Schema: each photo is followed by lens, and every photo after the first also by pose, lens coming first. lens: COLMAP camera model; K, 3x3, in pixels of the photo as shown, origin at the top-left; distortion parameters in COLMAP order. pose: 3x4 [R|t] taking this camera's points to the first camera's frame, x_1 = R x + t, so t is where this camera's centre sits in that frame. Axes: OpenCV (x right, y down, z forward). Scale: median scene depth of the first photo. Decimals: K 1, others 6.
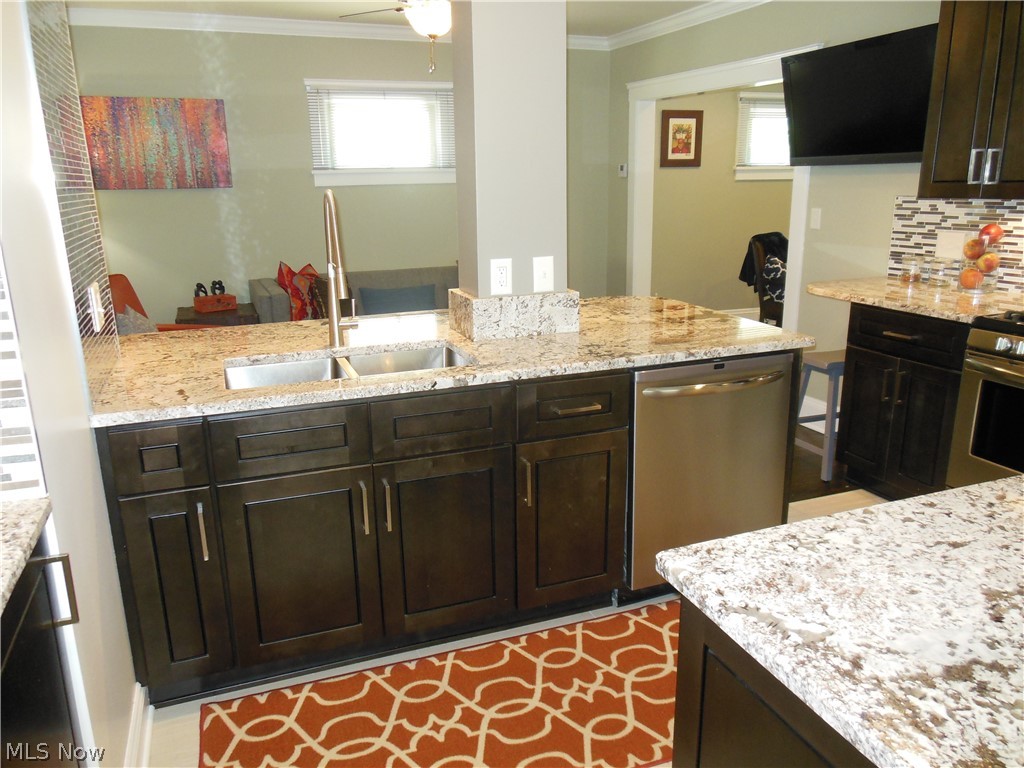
lens RADIAL K [[771.1, 0, 512.2], [0, 771.1, 383.5], [0, 0, 1]] dist [0.005044, 0.002438]
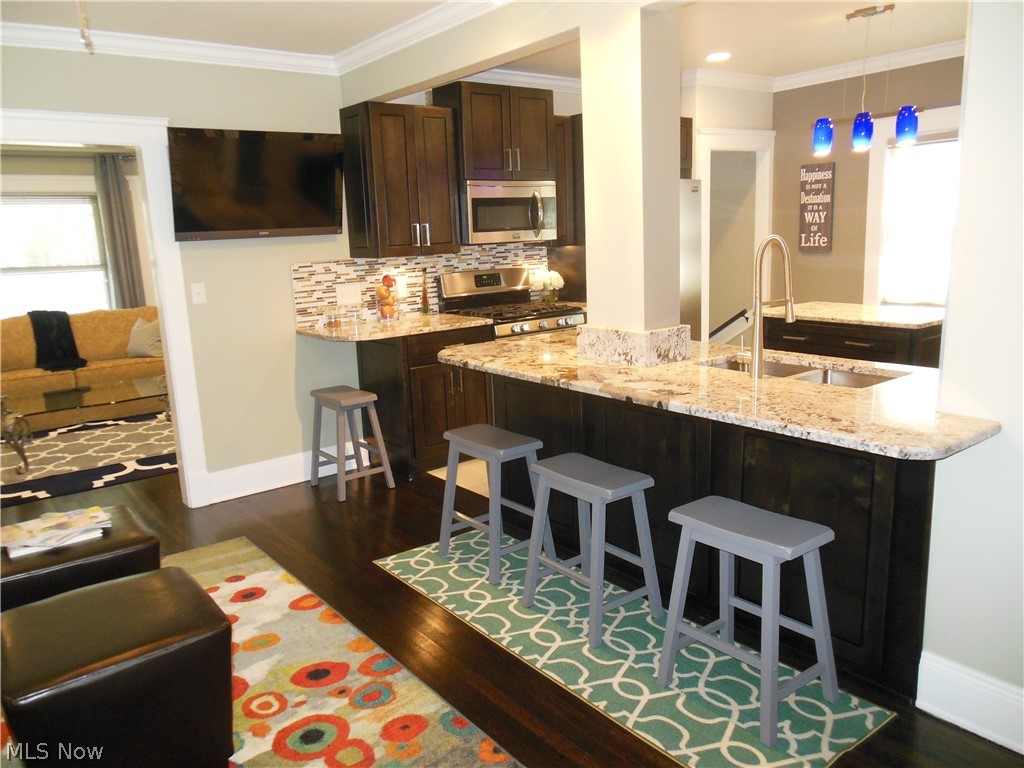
lens RADIAL K [[771.1, 0, 511.0], [0, 771.1, 385.1], [0, 0, 1]] dist [0.005044, 0.002438]
pose [[-0.291581, -0.168742, 0.941545, -0.753667], [0.286686, 0.923652, 0.254317, -0.275117], [-0.912574, 0.344082, -0.220944, 1.022963]]
